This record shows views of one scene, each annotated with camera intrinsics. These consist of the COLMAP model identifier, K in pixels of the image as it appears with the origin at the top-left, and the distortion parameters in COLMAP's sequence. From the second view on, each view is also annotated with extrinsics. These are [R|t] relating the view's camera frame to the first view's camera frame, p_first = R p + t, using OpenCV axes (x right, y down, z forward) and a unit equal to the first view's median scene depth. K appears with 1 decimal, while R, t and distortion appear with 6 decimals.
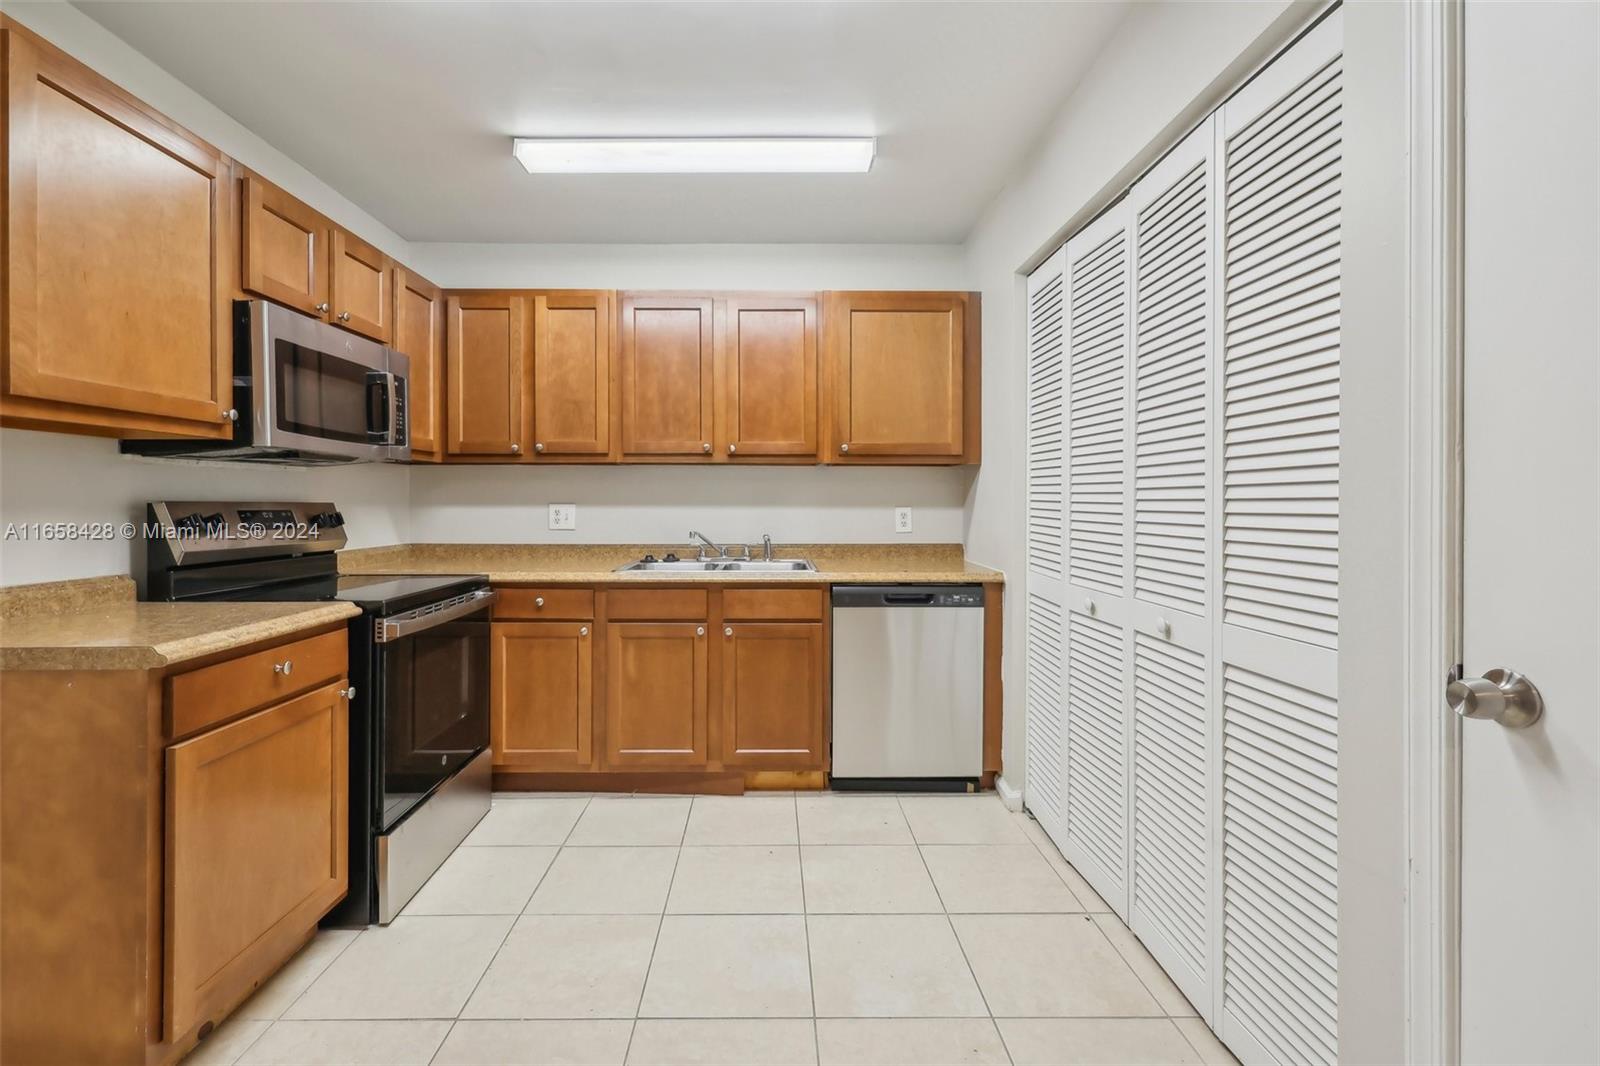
lens RADIAL K [[704.3, 0, 778.5], [0, 704.3, 509.1], [0, 0, 1]] dist [-0.003611, -0.000440]
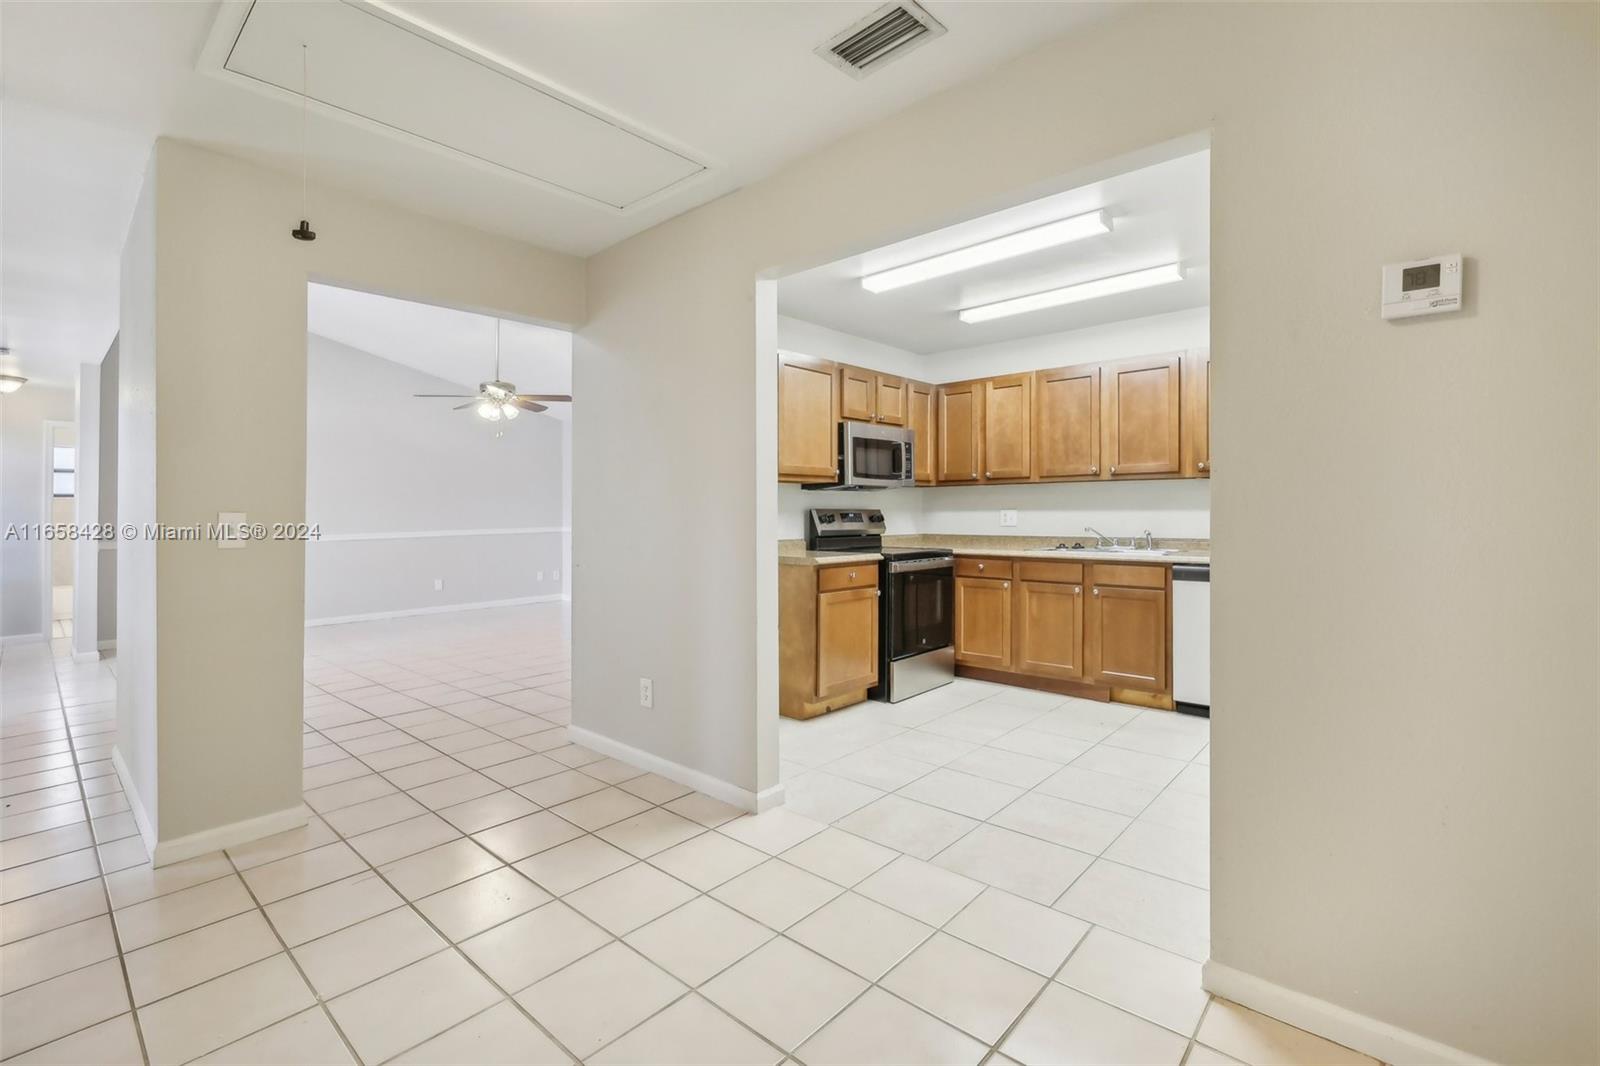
lens RADIAL K [[714.2, 0, 769.2], [0, 714.2, 526.5], [0, 0, 1]] dist [0.018492, -0.000110]
pose [[0.721907, 0.008345, -0.691939, 0.495746], [-0.000384, 0.999932, 0.011659, 0.014626], [0.691989, -0.008151, 0.721862, -0.616163]]
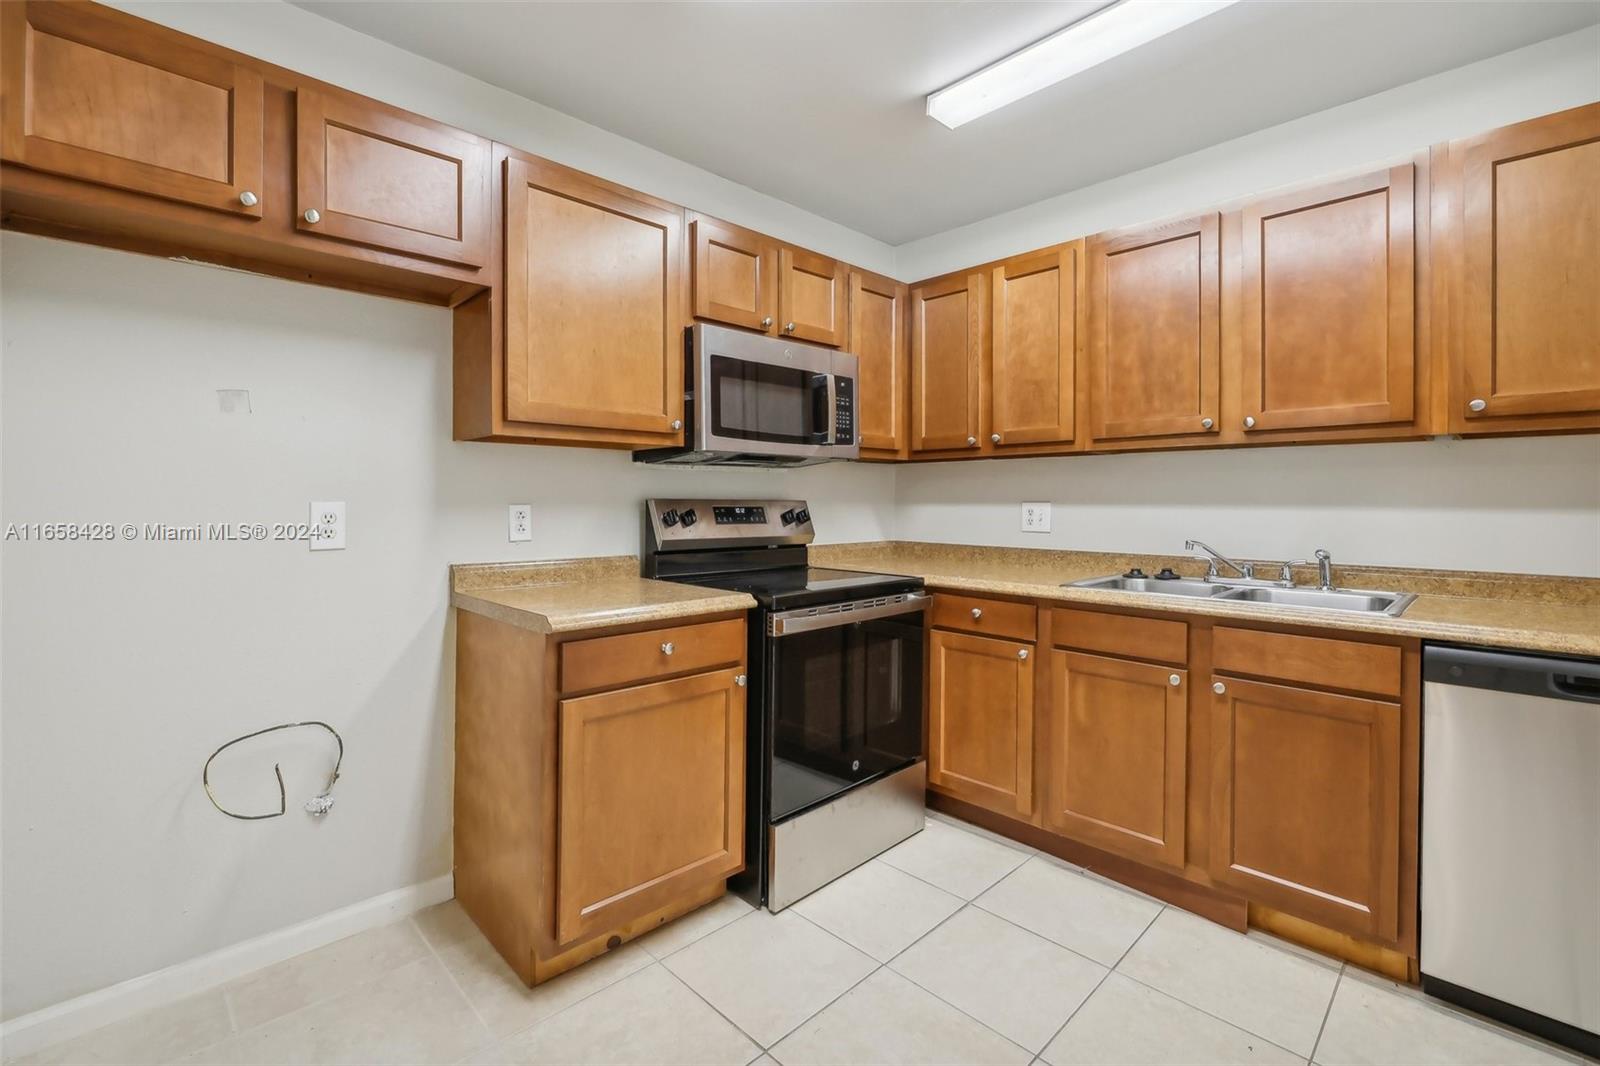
lens RADIAL K [[704.3, 0, 778.5], [0, 704.3, 509.1], [0, 0, 1]] dist [-0.003611, -0.000440]
pose [[0.683536, 0.008938, -0.729862, 0.135274], [-0.008570, 0.999954, 0.004219, -0.000112], [0.729866, 0.003371, 0.683581, 0.217370]]
